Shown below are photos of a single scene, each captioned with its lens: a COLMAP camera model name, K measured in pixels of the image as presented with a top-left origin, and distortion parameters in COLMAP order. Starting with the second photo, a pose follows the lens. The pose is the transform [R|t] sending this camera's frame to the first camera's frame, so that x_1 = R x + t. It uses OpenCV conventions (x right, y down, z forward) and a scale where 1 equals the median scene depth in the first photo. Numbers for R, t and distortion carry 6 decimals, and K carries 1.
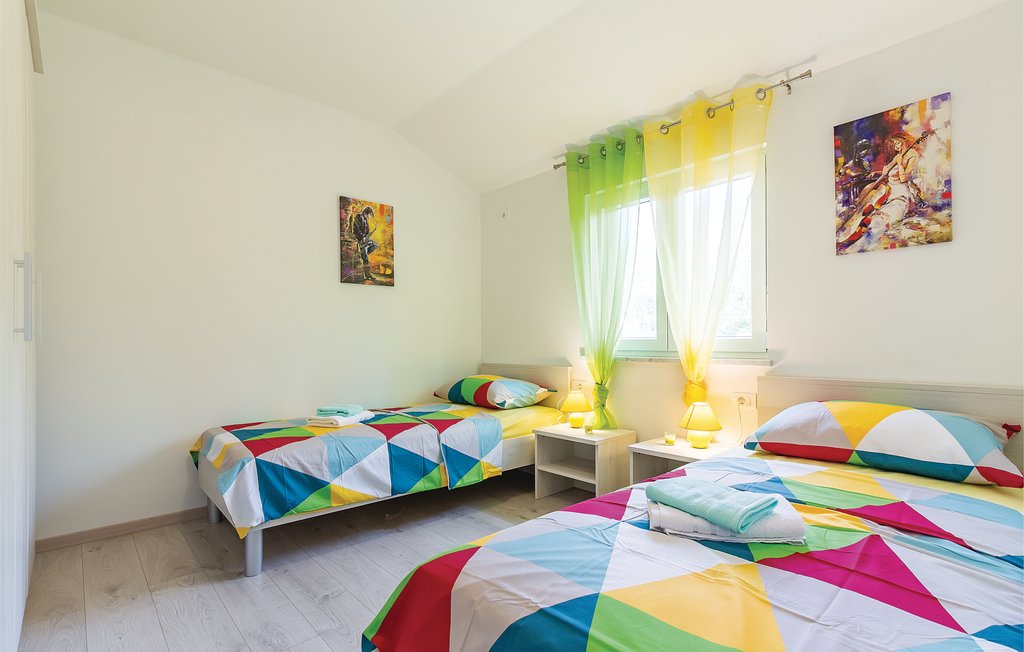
lens RADIAL K [[478.2, 0, 514.1], [0, 478.2, 337.0], [0, 0, 1]] dist [-0.000955, 0.000609]
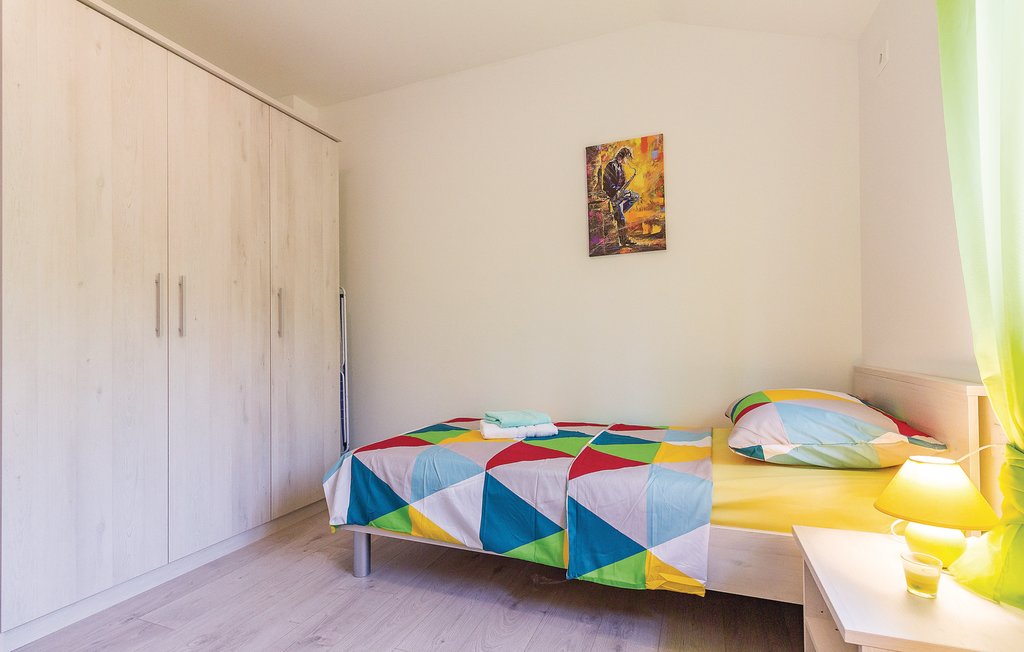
lens RADIAL K [[478.2, 0, 514.1], [0, 478.2, 337.0], [0, 0, 1]] dist [-0.000955, 0.000609]
pose [[0.439528, -0.015069, -0.898102, 0.288786], [0.025869, 0.999657, -0.004112, 0.018243], [0.897856, -0.021425, 0.439767, 0.539286]]
